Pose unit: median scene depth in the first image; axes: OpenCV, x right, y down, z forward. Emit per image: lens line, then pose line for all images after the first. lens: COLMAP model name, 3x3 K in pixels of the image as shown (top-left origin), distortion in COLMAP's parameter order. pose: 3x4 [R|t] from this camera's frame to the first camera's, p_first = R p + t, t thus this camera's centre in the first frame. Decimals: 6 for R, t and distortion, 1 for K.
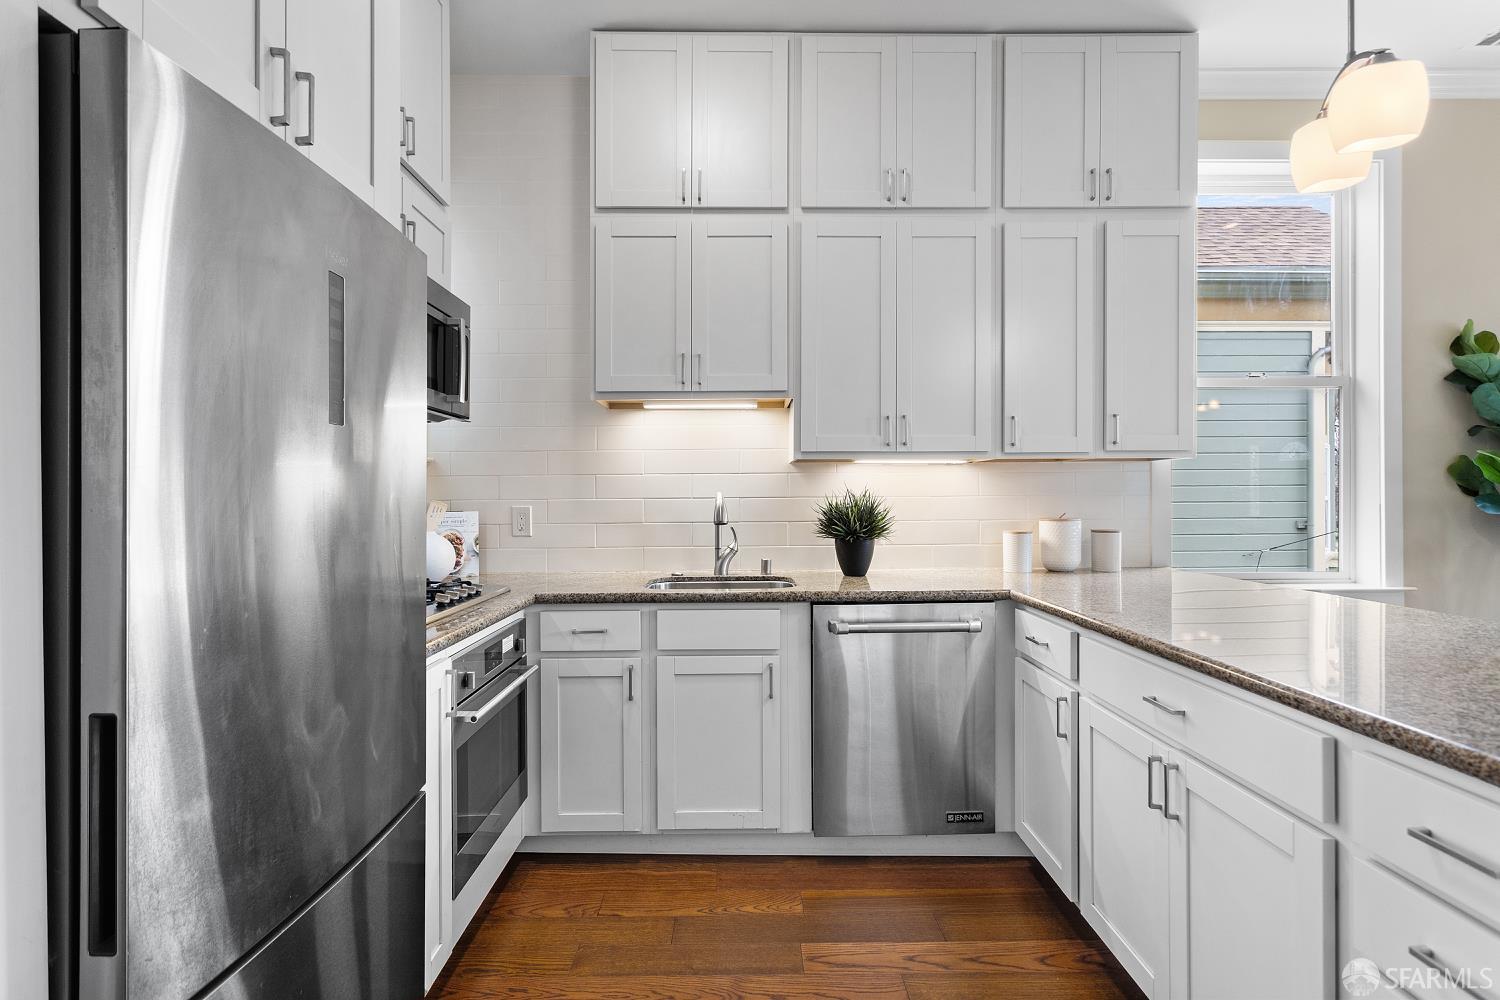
lens RADIAL K [[715.9, 0, 743.6], [0, 715.9, 499.9], [0, 0, 1]] dist [-0.000865, 0.002135]
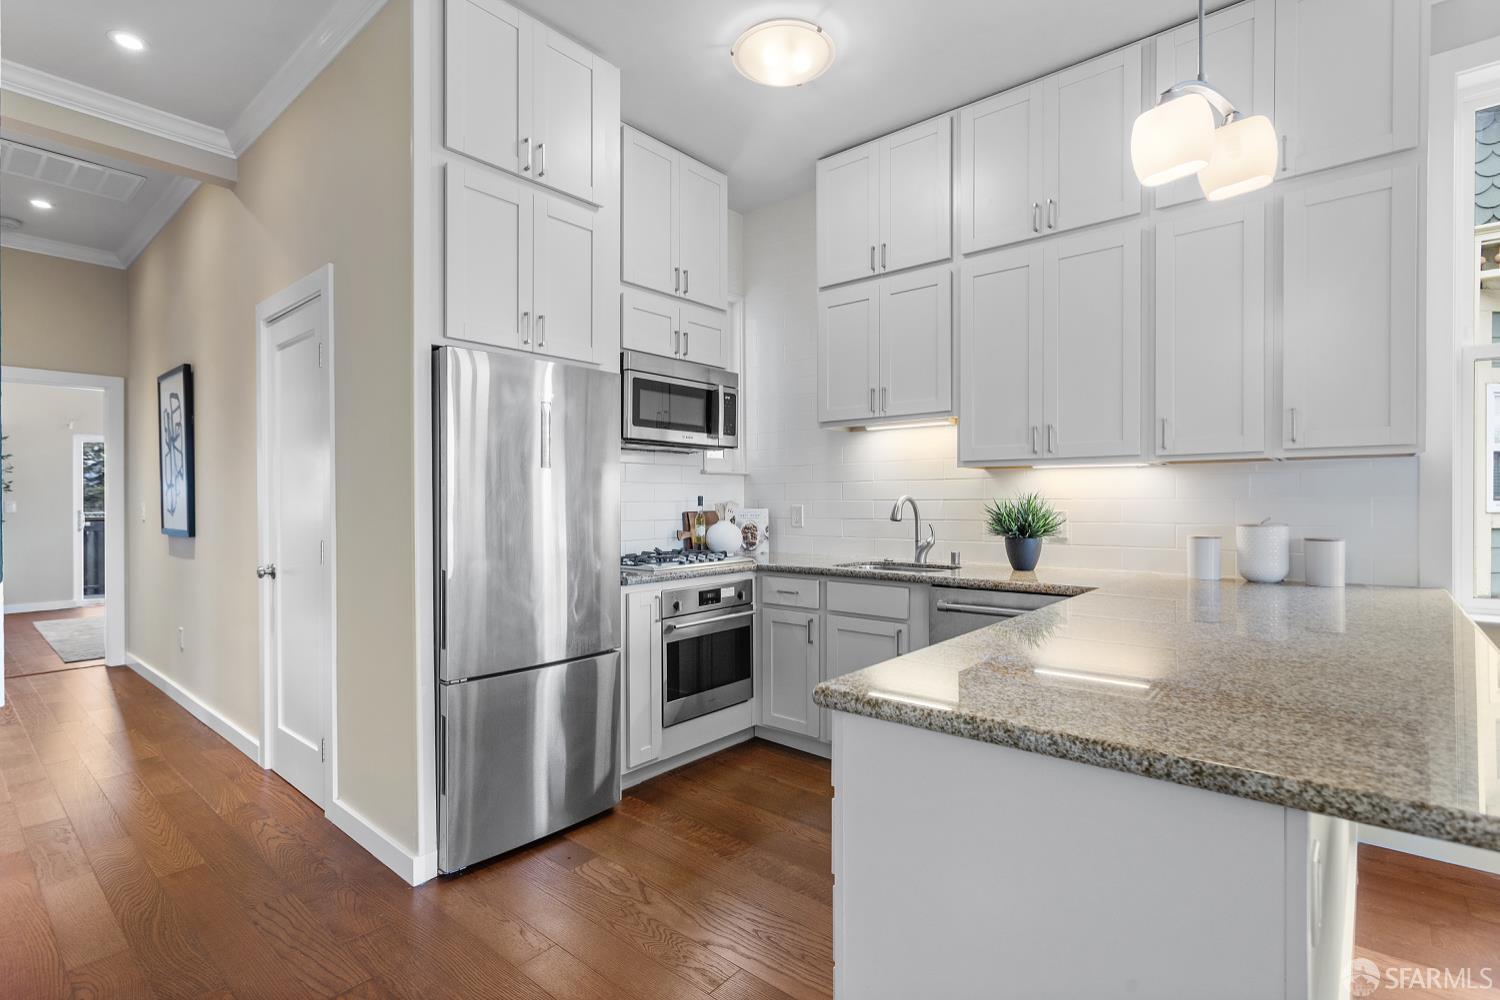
lens RADIAL K [[715.9, 0, 748.5], [0, 715.9, 505.0], [0, 0, 1]] dist [-0.000865, 0.002135]
pose [[0.750834, 0.008626, -0.660434, 0.600678], [-0.003185, 0.999950, 0.009439, -0.005112], [0.660483, -0.004983, 0.750825, -0.122926]]
